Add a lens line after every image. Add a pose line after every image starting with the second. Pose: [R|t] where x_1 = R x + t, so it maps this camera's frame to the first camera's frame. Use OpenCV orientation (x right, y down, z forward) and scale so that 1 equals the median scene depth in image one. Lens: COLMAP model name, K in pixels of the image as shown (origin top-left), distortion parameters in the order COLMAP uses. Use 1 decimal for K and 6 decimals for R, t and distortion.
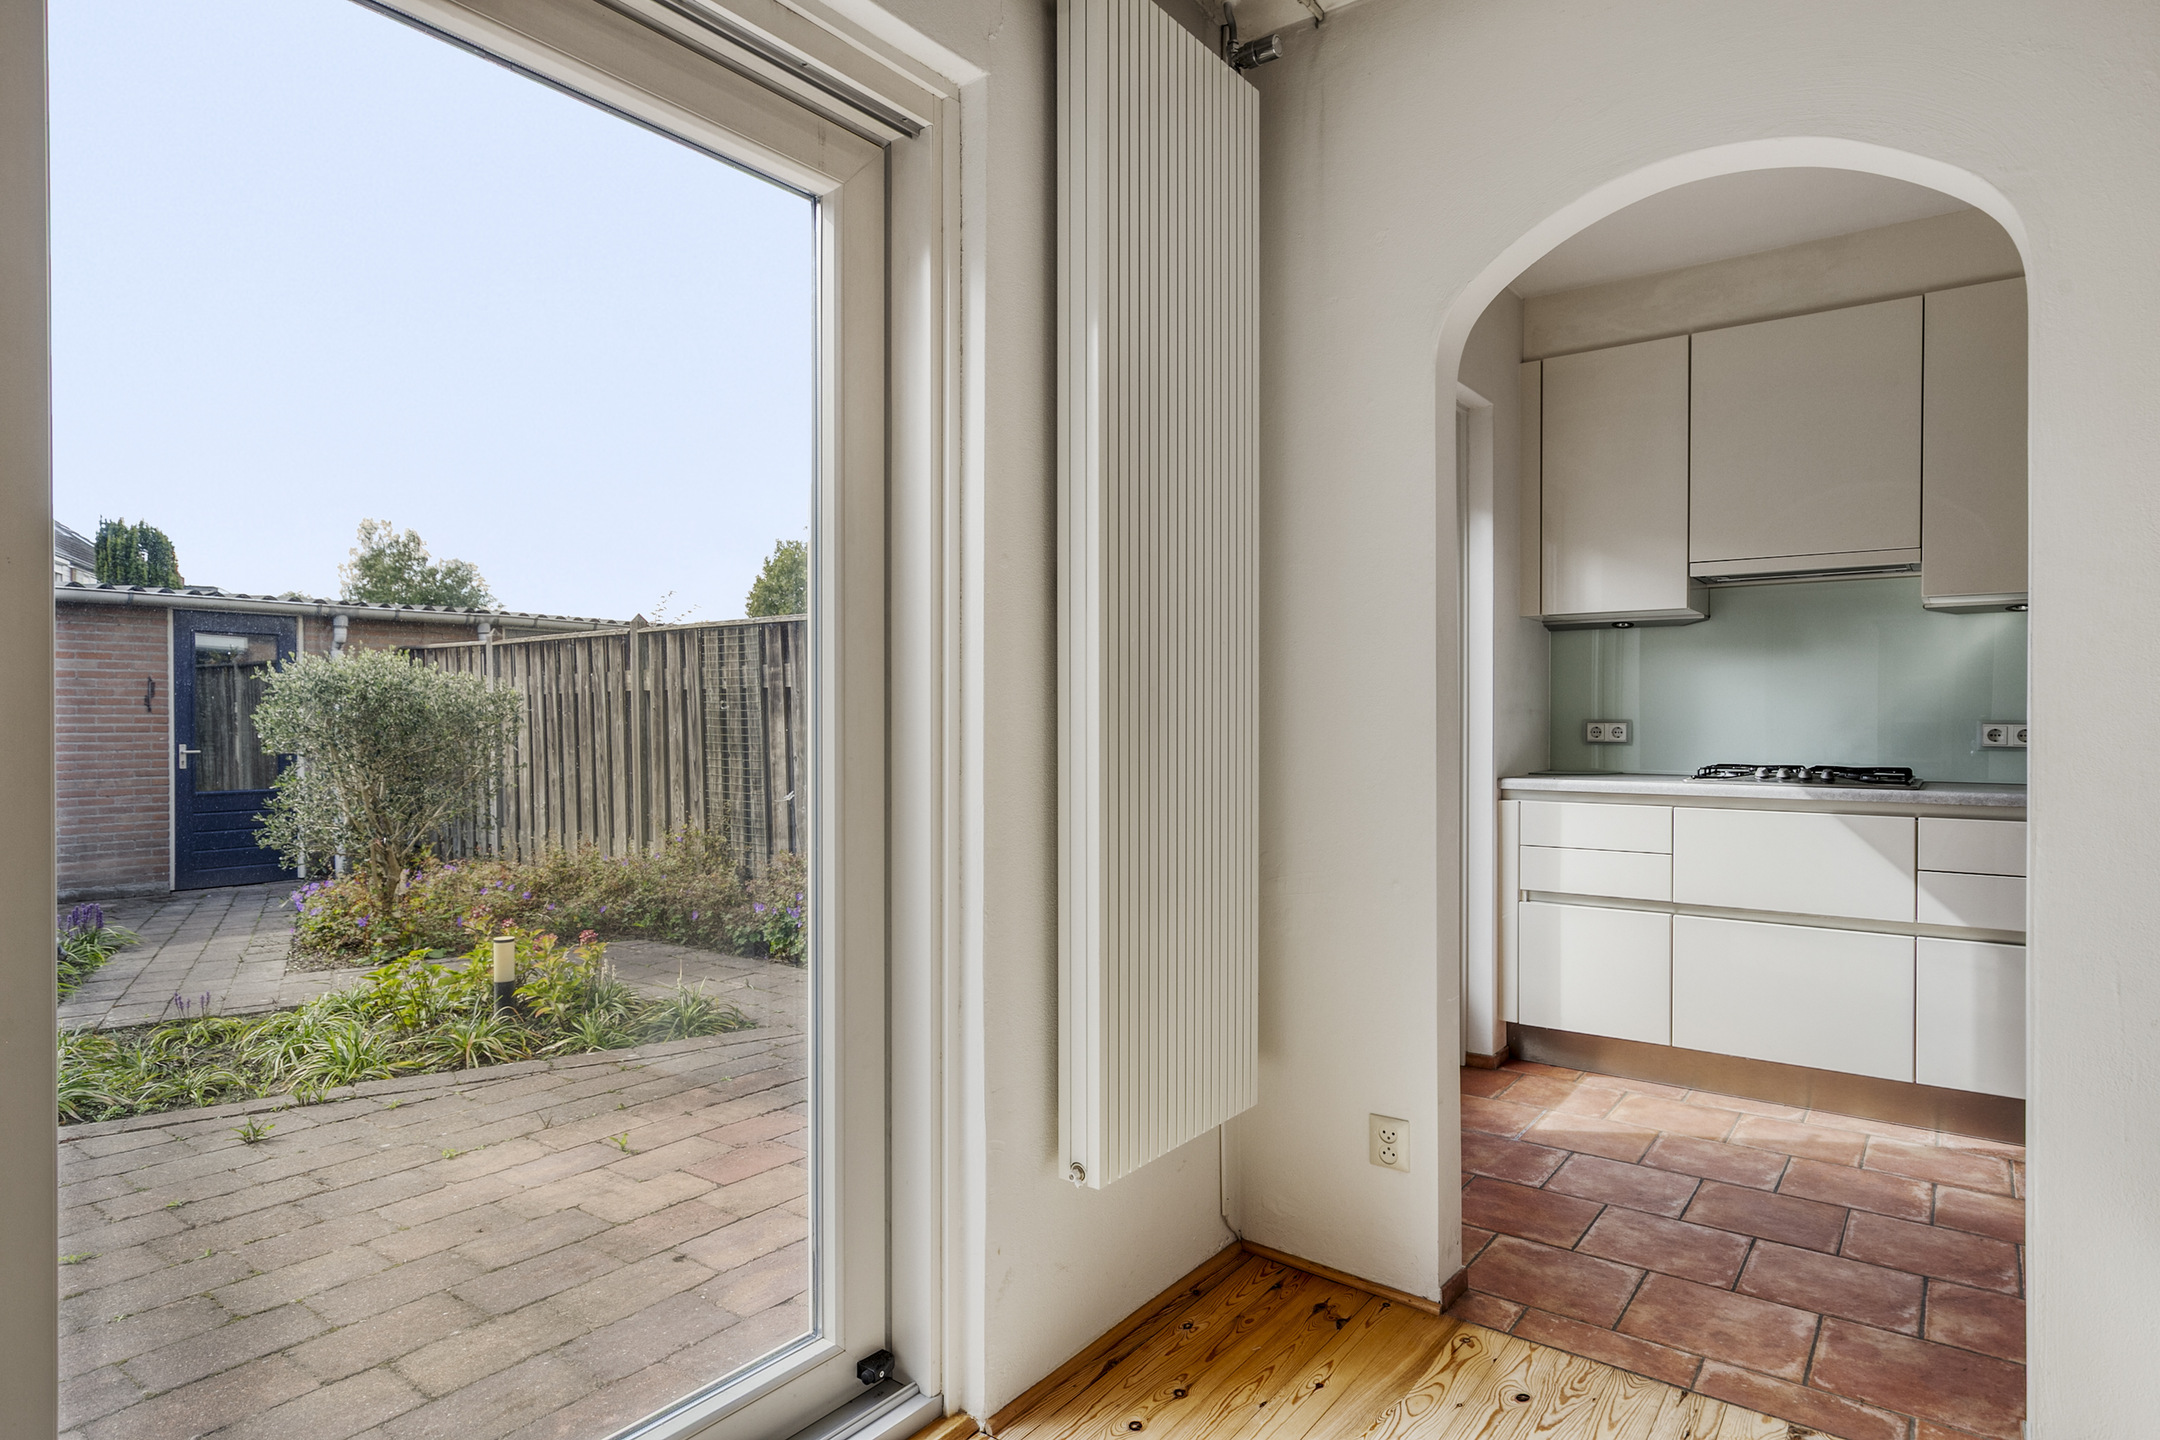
lens RADIAL K [[1198.1, 0, 1061.2], [0, 1198.1, 728.9], [0, 0, 1]] dist [-0.003487, 0.000265]
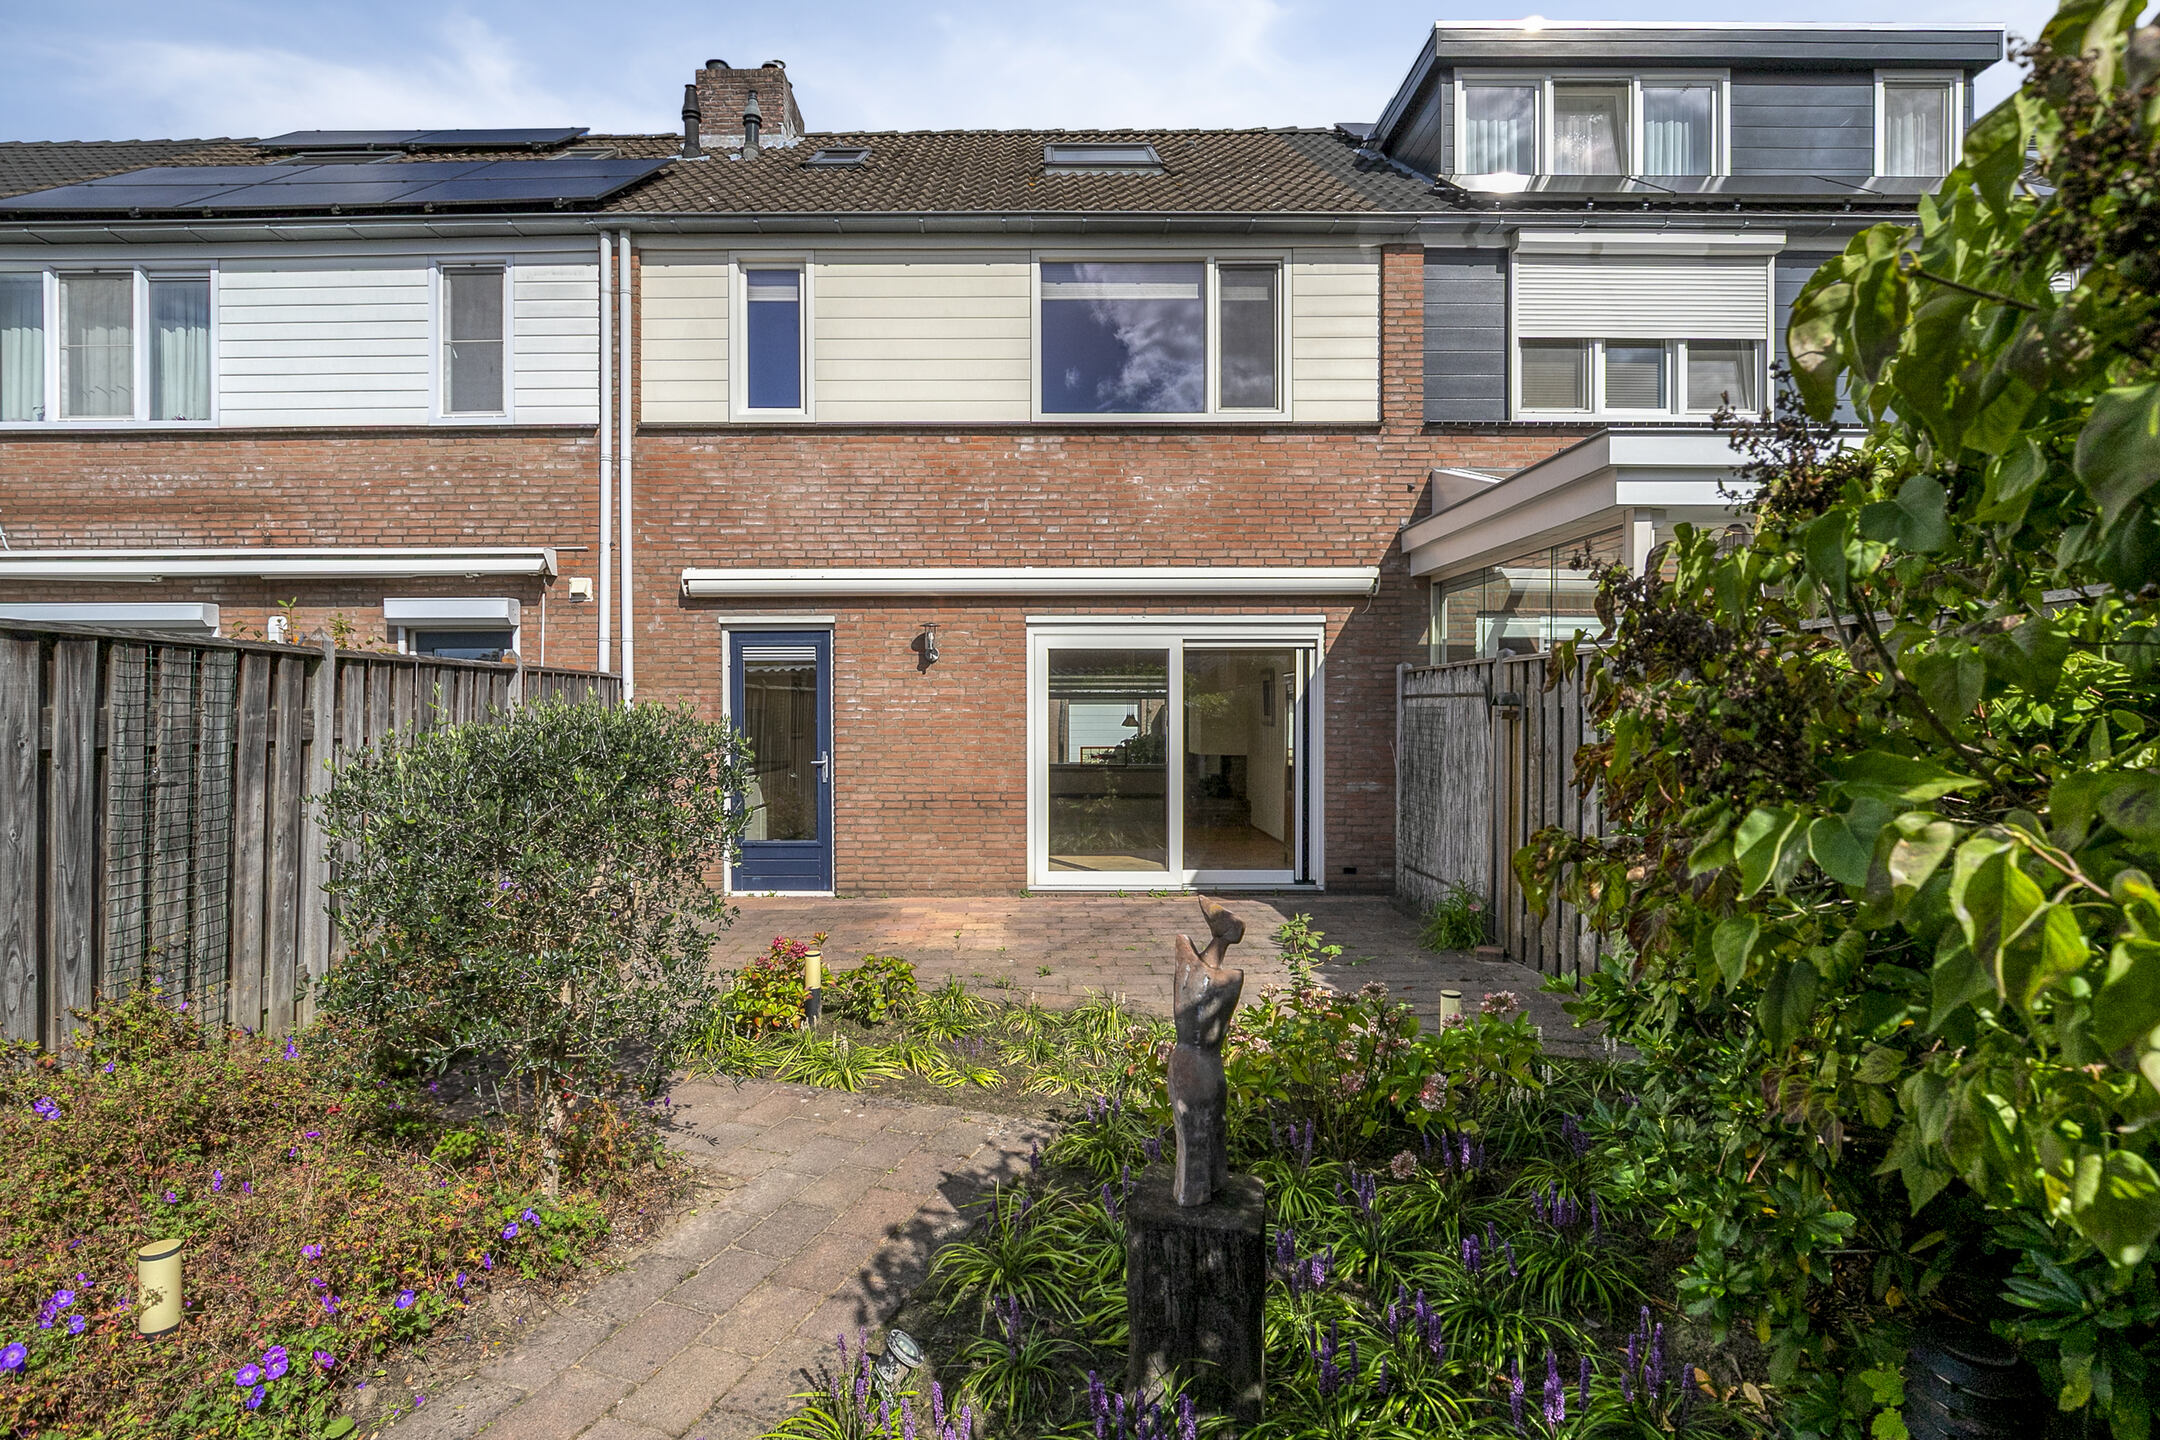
lens RADIAL K [[1093.0, 0, 1076.5], [0, 1093.0, 704.0], [0, 0, 1]] dist [-0.011324, 0.002644]
pose [[-0.600727, 0.006183, 0.799430, -0.935260], [0.010777, 0.999942, 0.000365, -0.046871], [-0.799381, 0.008835, -0.600759, 0.904062]]
